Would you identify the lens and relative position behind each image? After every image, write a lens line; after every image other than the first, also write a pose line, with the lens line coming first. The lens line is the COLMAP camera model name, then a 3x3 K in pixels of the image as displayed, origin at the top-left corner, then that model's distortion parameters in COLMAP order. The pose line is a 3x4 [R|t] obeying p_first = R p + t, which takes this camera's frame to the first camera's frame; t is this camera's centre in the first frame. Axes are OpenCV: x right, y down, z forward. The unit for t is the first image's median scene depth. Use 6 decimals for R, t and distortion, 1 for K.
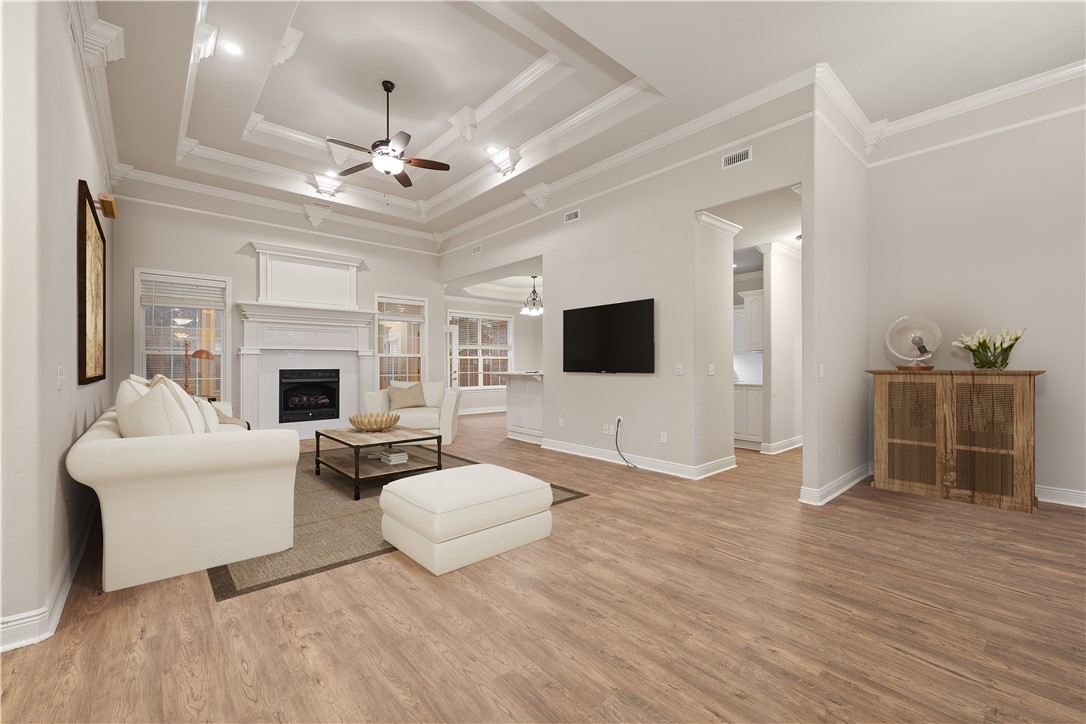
lens RADIAL K [[448.4, 0, 539.5], [0, 448.4, 354.8], [0, 0, 1]] dist [0.001419, 0.000144]
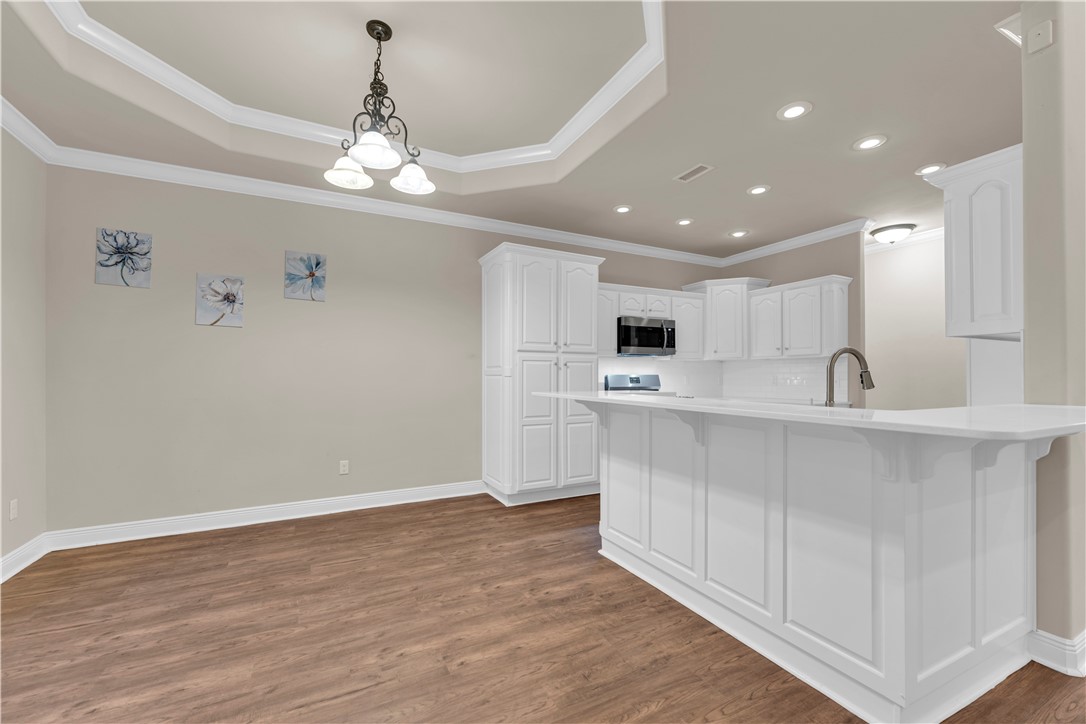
lens RADIAL K [[438.9, 0, 539.3], [0, 438.9, 373.8], [0, 0, 1]] dist [0.001576, 0.000111]
pose [[0.249663, 0.009441, 0.968287, -0.297397], [-0.019506, 0.999799, -0.004719, 0.024400], [-0.968136, -0.017709, 0.249797, 1.113035]]
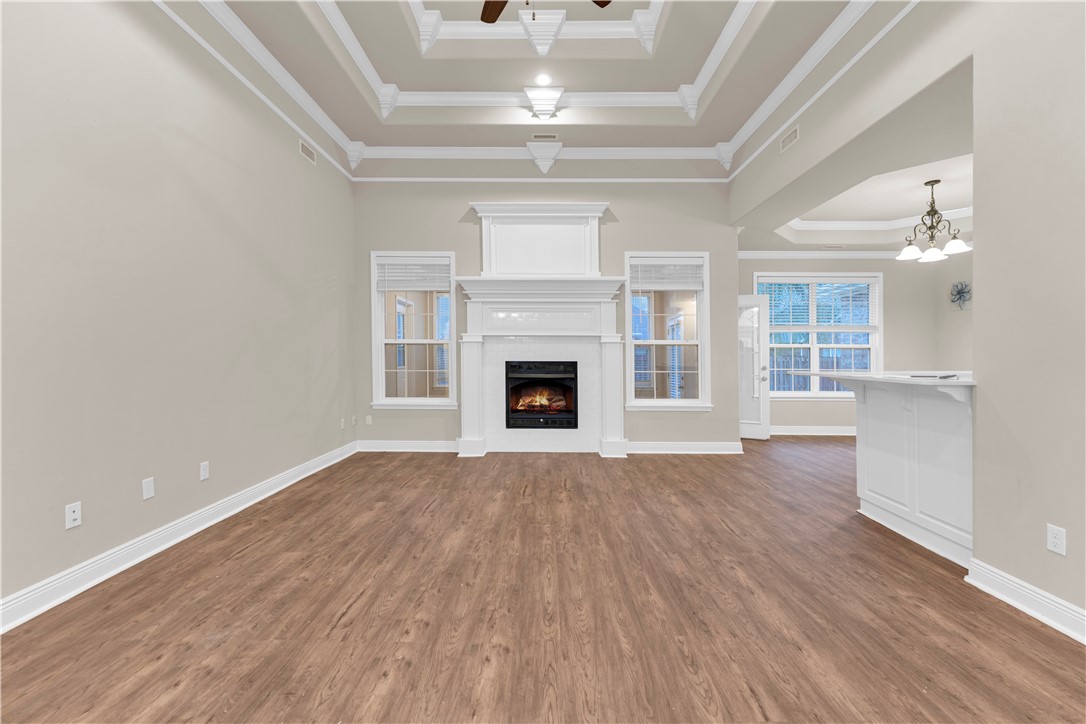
lens RADIAL K [[437.0, 0, 541.3], [0, 437.0, 360.8], [0, 0, 1]] dist [0.003053, 0.000165]
pose [[0.744451, 0.013757, -0.667536, -0.010828], [0.008009, 0.999532, 0.029531, 0.009204], [0.667629, -0.027331, 0.743992, 0.442444]]
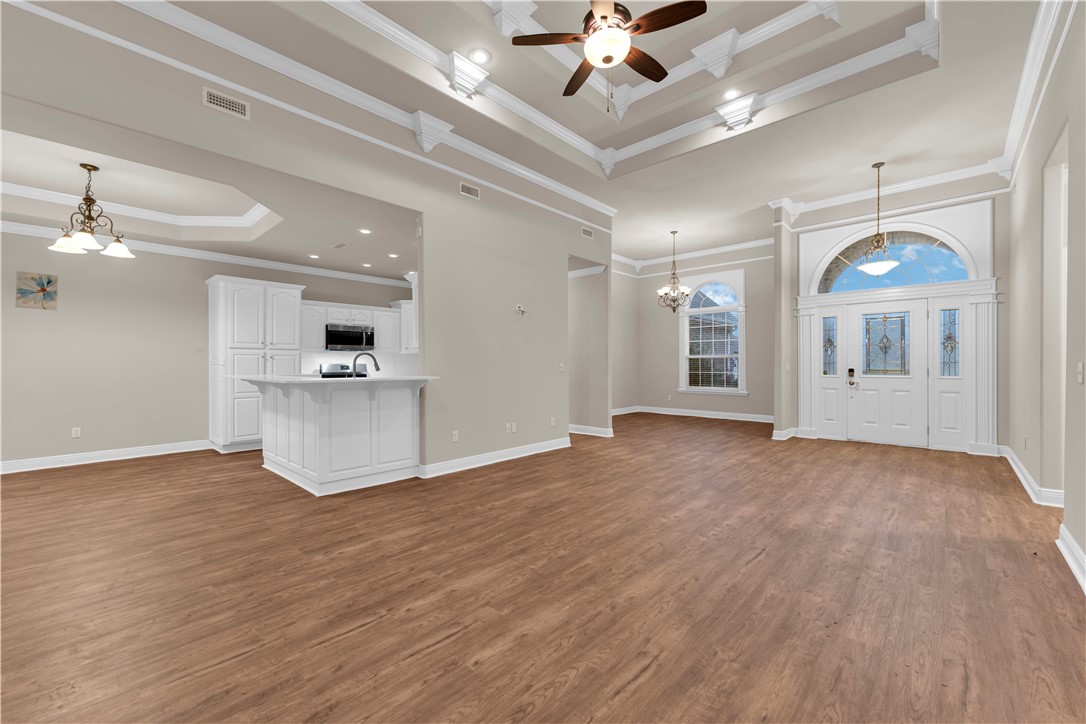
lens RADIAL K [[436.4, 0, 543.8], [0, 436.4, 364.5], [0, 0, 1]] dist [0.000240, -0.000009]
pose [[-0.103260, 0.001699, 0.994653, -0.635446], [-0.017050, 0.999849, -0.003478, 0.017033], [-0.994508, -0.017318, -0.103215, 0.783262]]
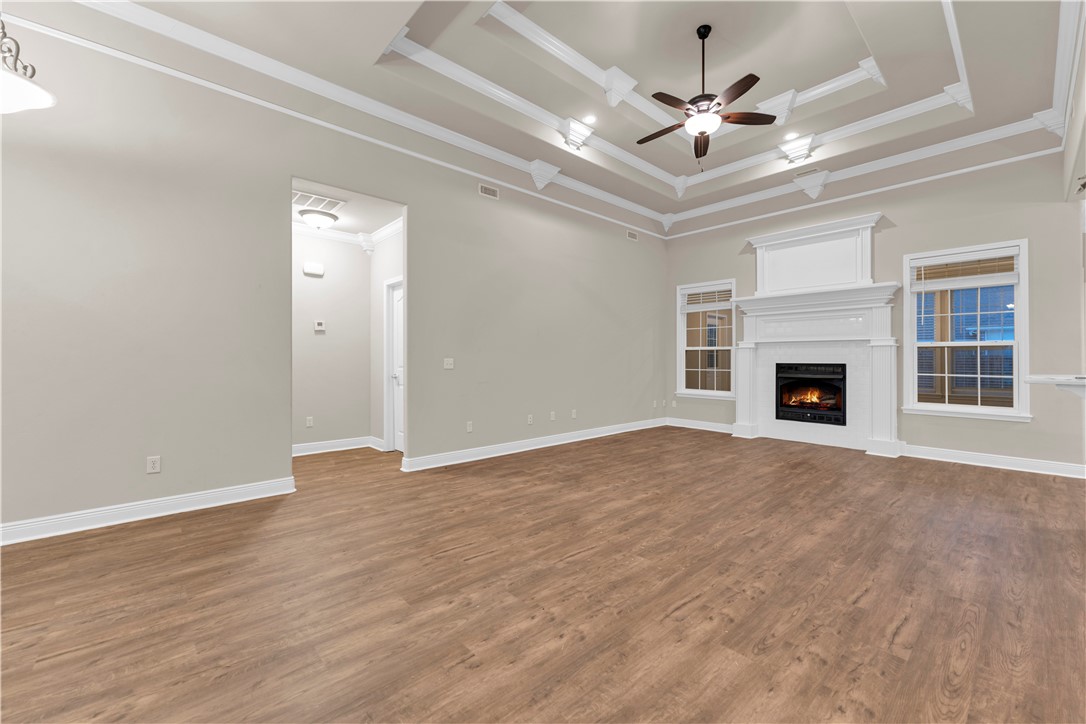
lens RADIAL K [[436.4, 0, 543.8], [0, 436.4, 364.5], [0, 0, 1]] dist [0.000240, -0.000009]
pose [[0.014330, 0.016876, -0.999755, 0.335849], [0.021009, 0.999632, 0.017175, 0.008037], [0.999677, -0.021250, 0.013970, 0.464296]]
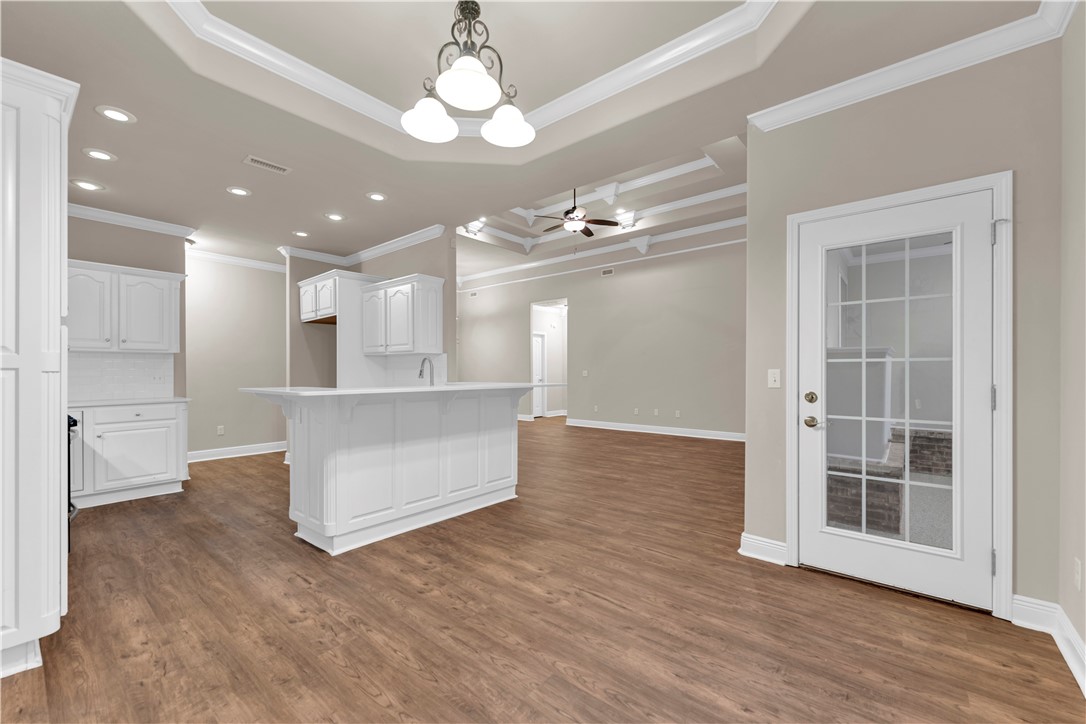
lens RADIAL K [[439.4, 0, 541.4], [0, 439.4, 369.4], [0, 0, 1]] dist [0.002992, 0.000256]
pose [[-0.988317, 0.006590, -0.152267, -0.014728], [0.010510, 0.999633, -0.024953, 0.033564], [0.152047, -0.026262, -0.988024, 1.571750]]
